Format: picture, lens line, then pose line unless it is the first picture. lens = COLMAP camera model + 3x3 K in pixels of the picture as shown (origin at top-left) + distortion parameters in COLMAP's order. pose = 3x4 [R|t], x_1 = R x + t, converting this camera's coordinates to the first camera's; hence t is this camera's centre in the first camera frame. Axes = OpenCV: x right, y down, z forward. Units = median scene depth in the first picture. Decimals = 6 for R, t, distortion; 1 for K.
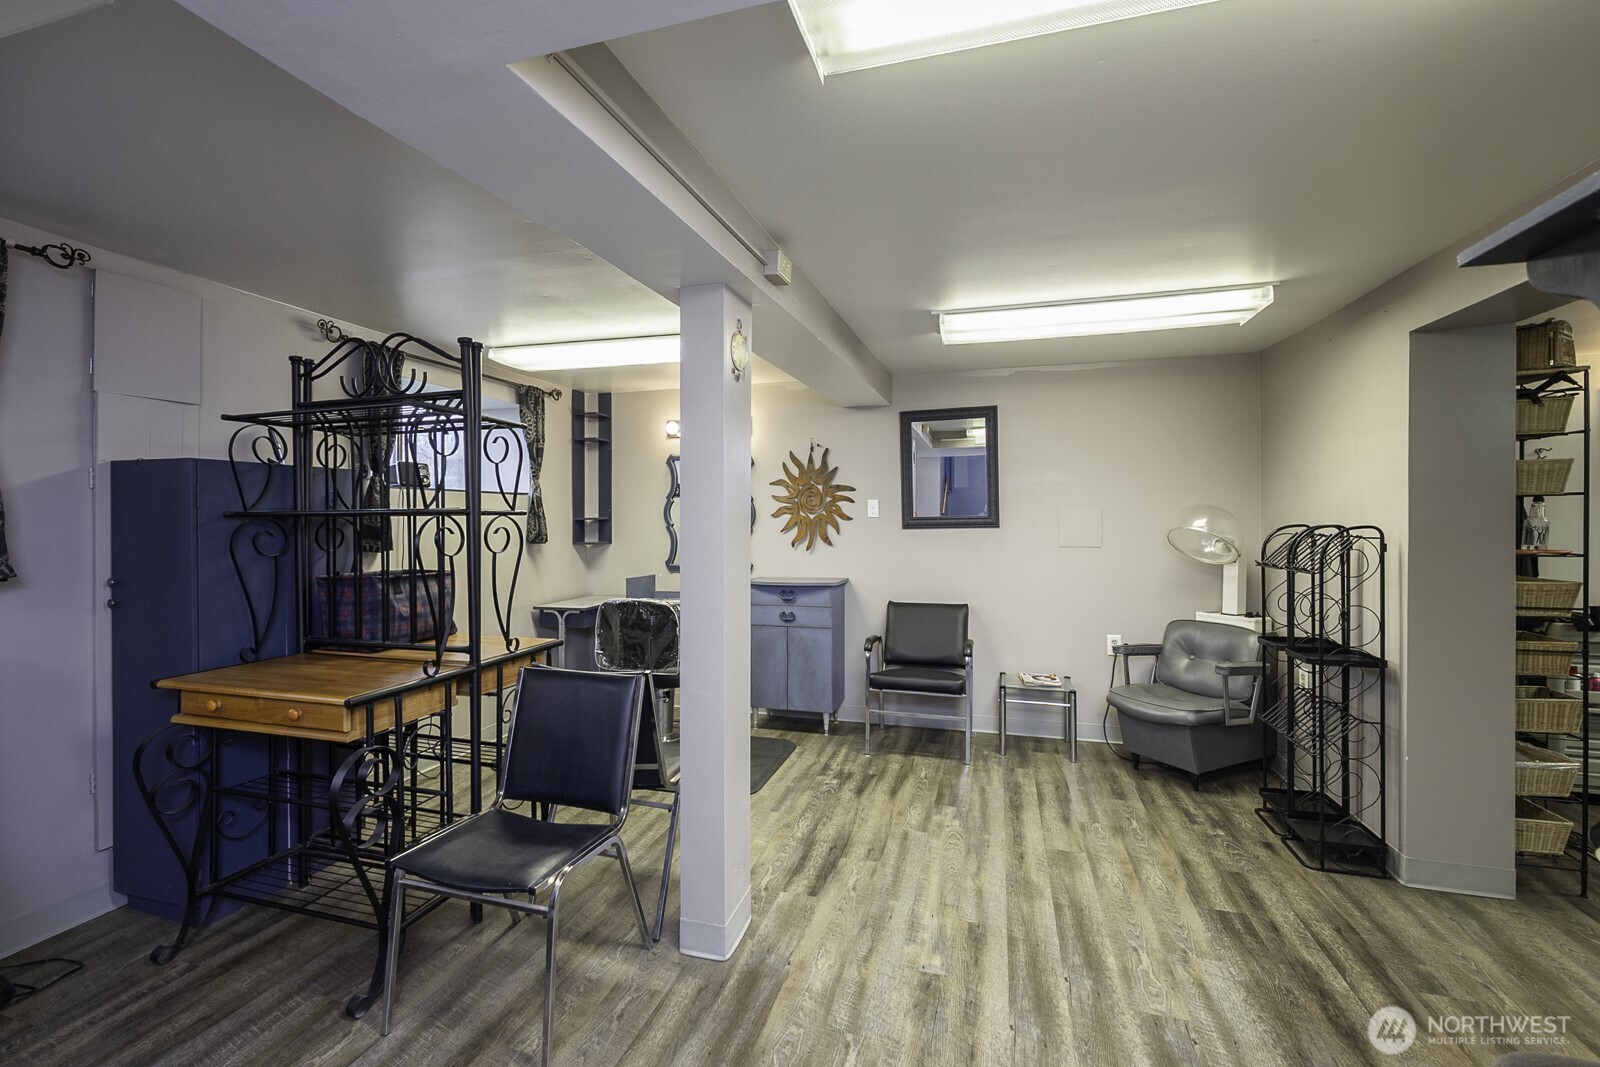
lens RADIAL K [[724.2, 0, 784.5], [0, 724.2, 517.6], [0, 0, 1]] dist [0.004263, -0.001088]
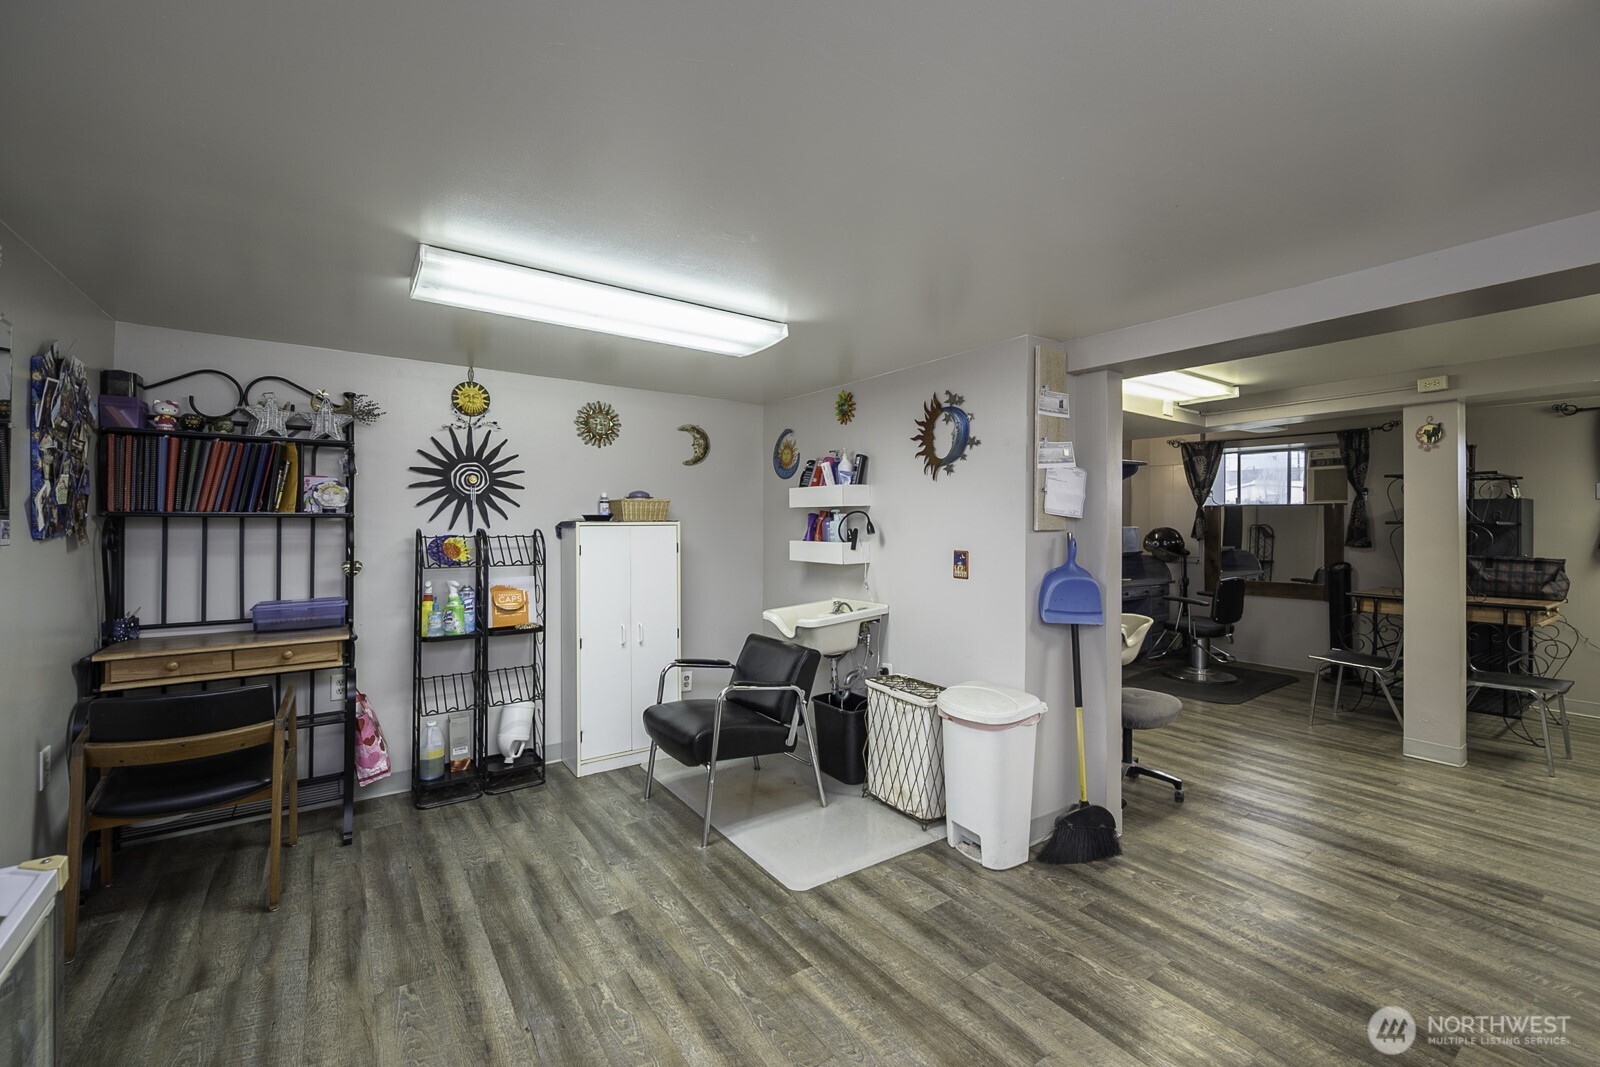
lens RADIAL K [[659.4, 0, 806.1], [0, 659.4, 520.9], [0, 0, 1]] dist [-0.003680, 0.003587]
pose [[-0.626014, -0.003863, -0.779802, 1.125465], [-0.004996, 0.999987, -0.000943, -0.001148], [0.779796, 0.003306, -0.626025, 0.419256]]
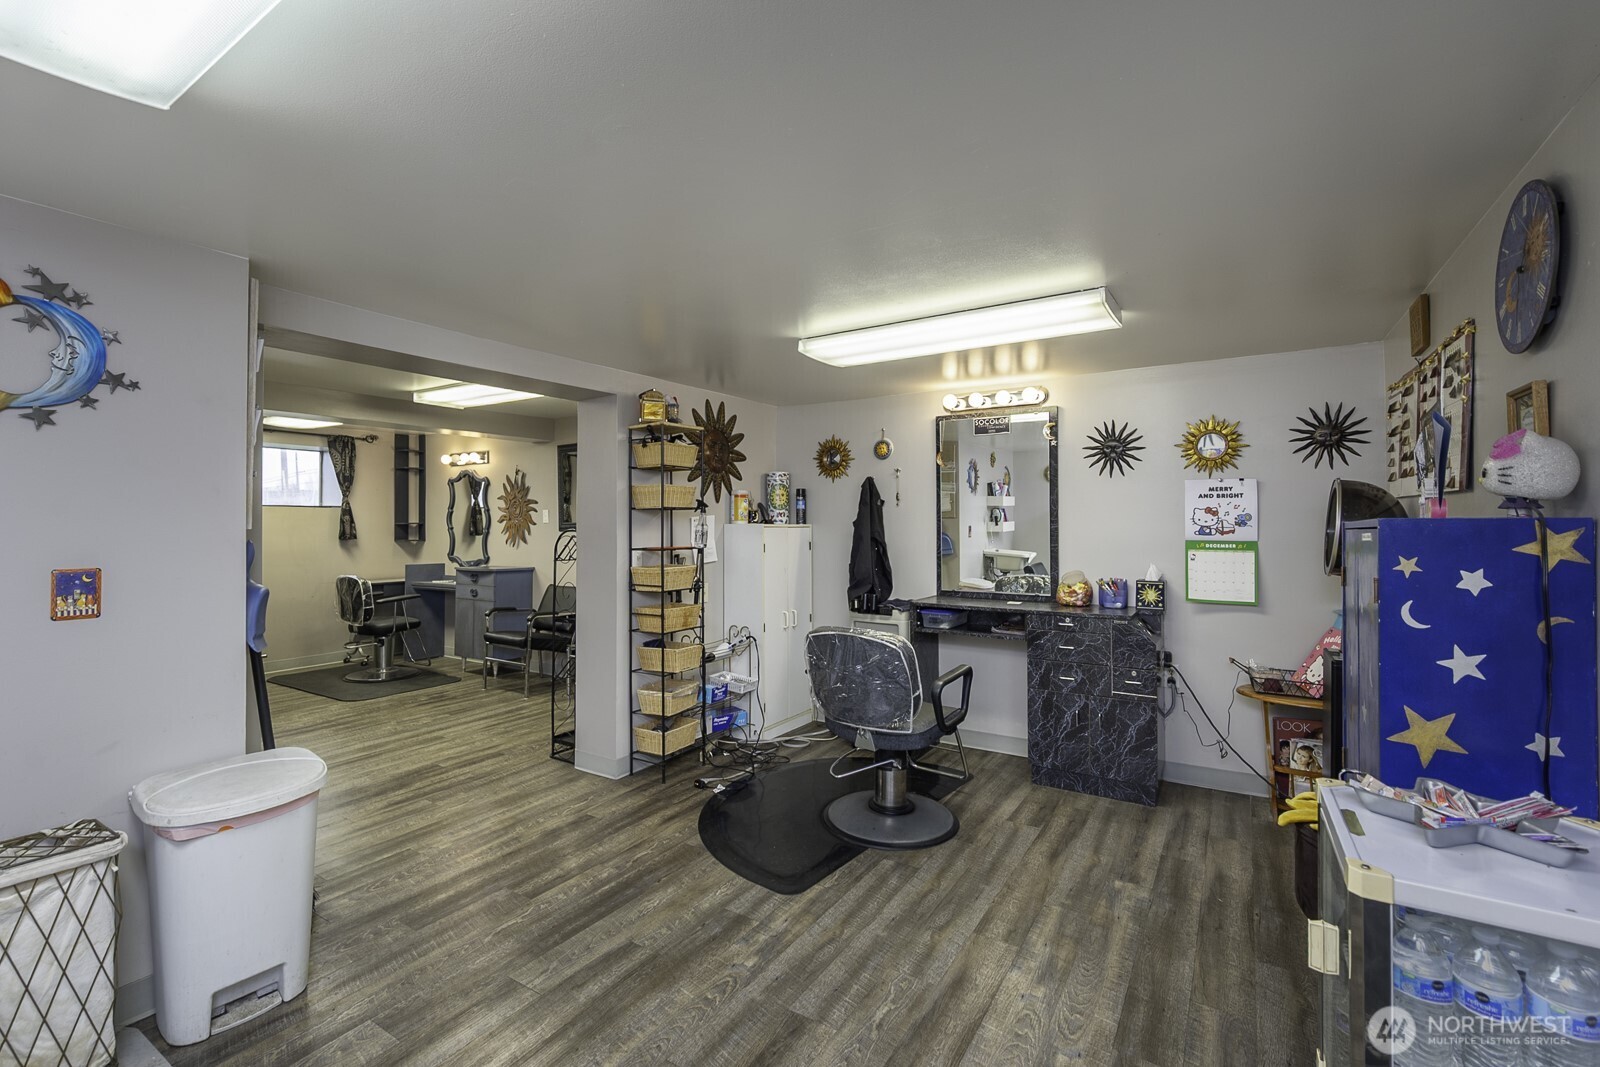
lens RADIAL K [[724.2, 0, 795.0], [0, 724.2, 522.2], [0, 0, 1]] dist [0.004263, -0.001088]
pose [[0.958478, 0.001283, -0.285164, 1.007226], [-0.002109, 0.999994, -0.002590, 0.001344], [0.285159, 0.003083, 0.958475, -0.179237]]
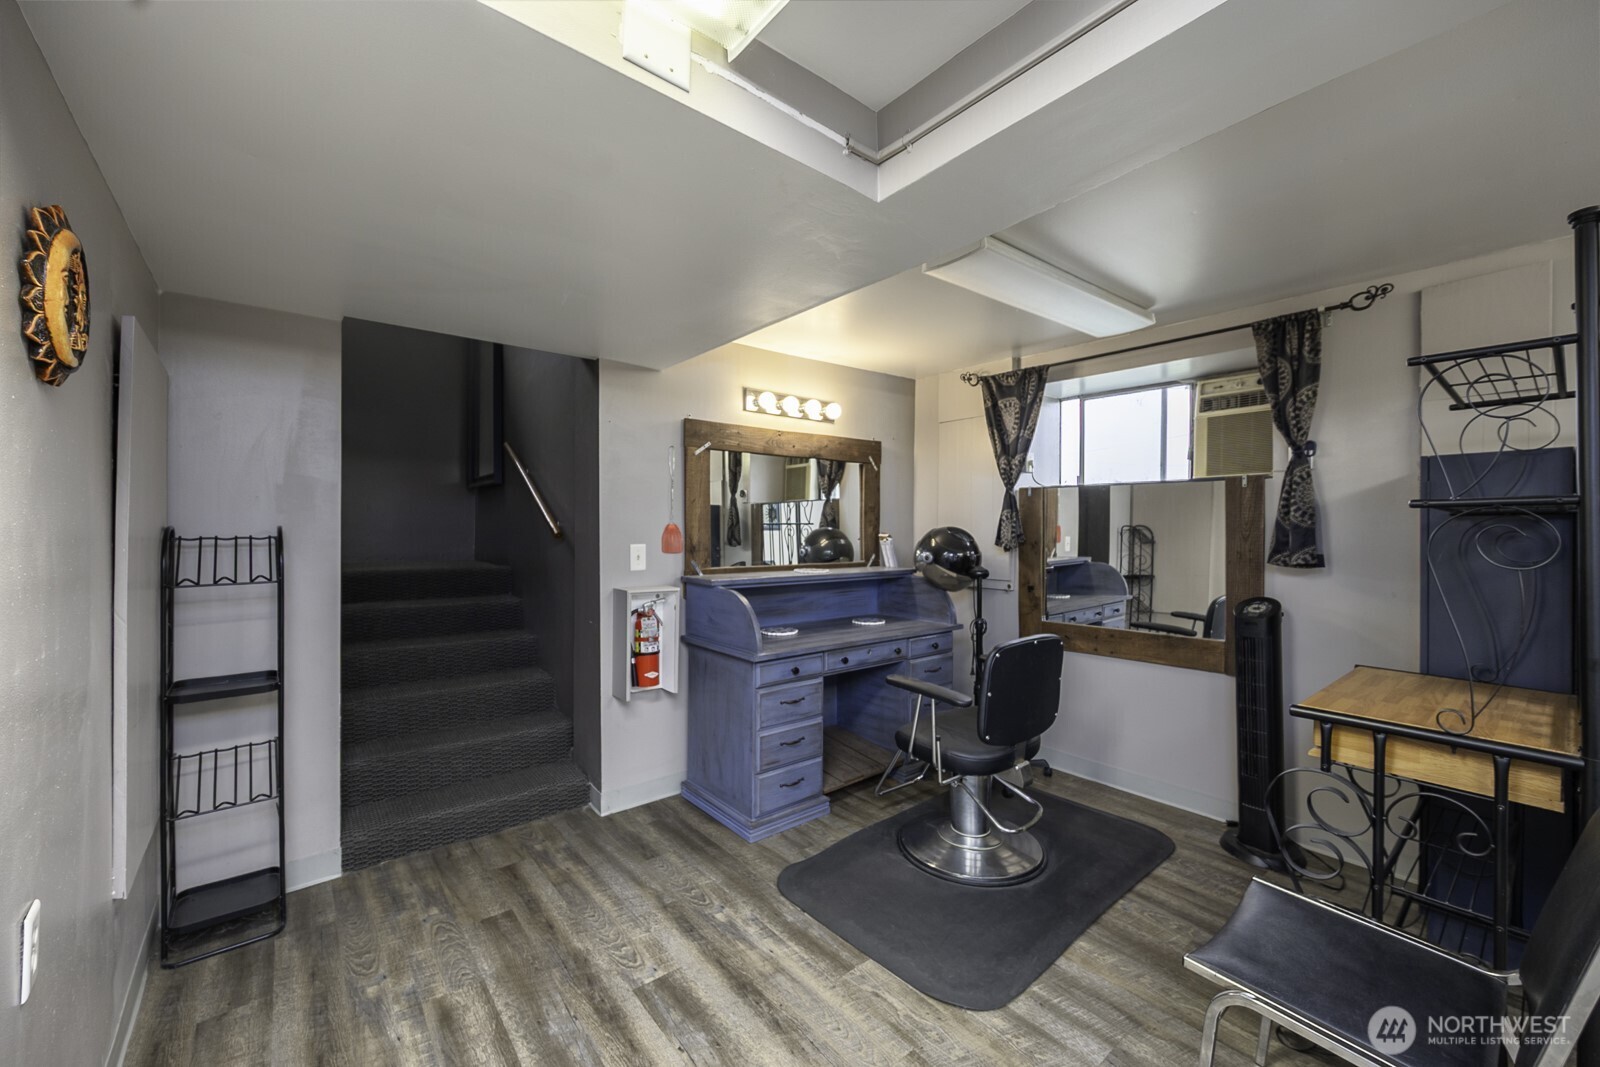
lens RADIAL K [[623.5, 0, 784.7], [0, 623.5, 528.8], [0, 0, 1]] dist [-0.006301, -0.000473]
pose [[-0.579395, -0.002540, -0.815043, 0.190959], [-0.005768, 0.999983, 0.000985, 0.011027], [0.815027, 0.005272, -0.579399, 0.402038]]
